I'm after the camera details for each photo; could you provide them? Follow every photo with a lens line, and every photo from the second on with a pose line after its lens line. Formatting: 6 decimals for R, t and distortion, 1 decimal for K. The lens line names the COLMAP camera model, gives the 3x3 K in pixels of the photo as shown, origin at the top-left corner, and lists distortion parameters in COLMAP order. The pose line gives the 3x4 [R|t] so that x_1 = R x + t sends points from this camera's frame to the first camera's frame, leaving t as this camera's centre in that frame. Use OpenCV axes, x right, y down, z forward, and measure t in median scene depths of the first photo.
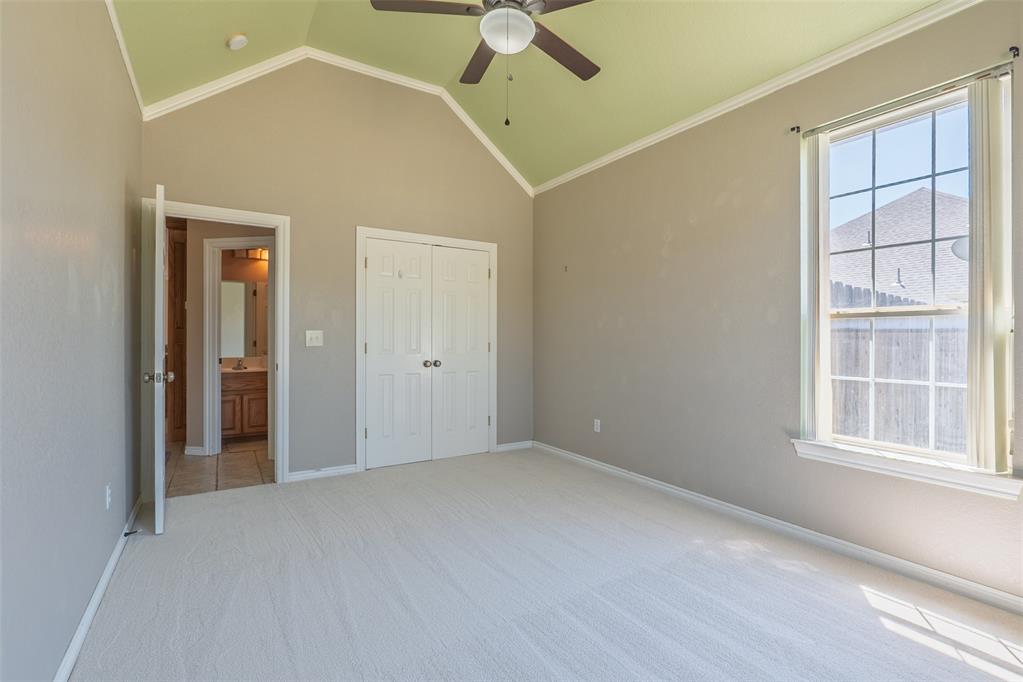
lens RADIAL K [[476.5, 0, 511.5], [0, 476.5, 341.0], [0, 0, 1]] dist [-0.001607, -0.000080]
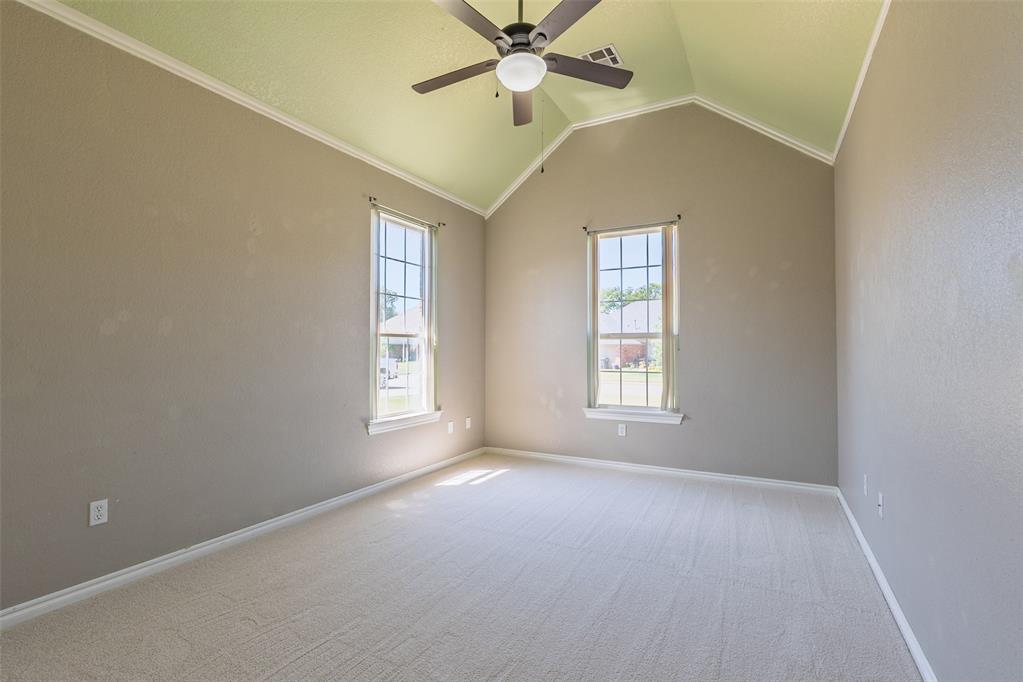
lens RADIAL K [[476.5, 0, 511.5], [0, 476.5, 341.0], [0, 0, 1]] dist [-0.001607, -0.000080]
pose [[-0.485136, 0.007593, 0.874406, -0.619696], [0.002286, 0.999970, -0.007415, -0.015118], [-0.874436, -0.001599, -0.485138, 1.005983]]
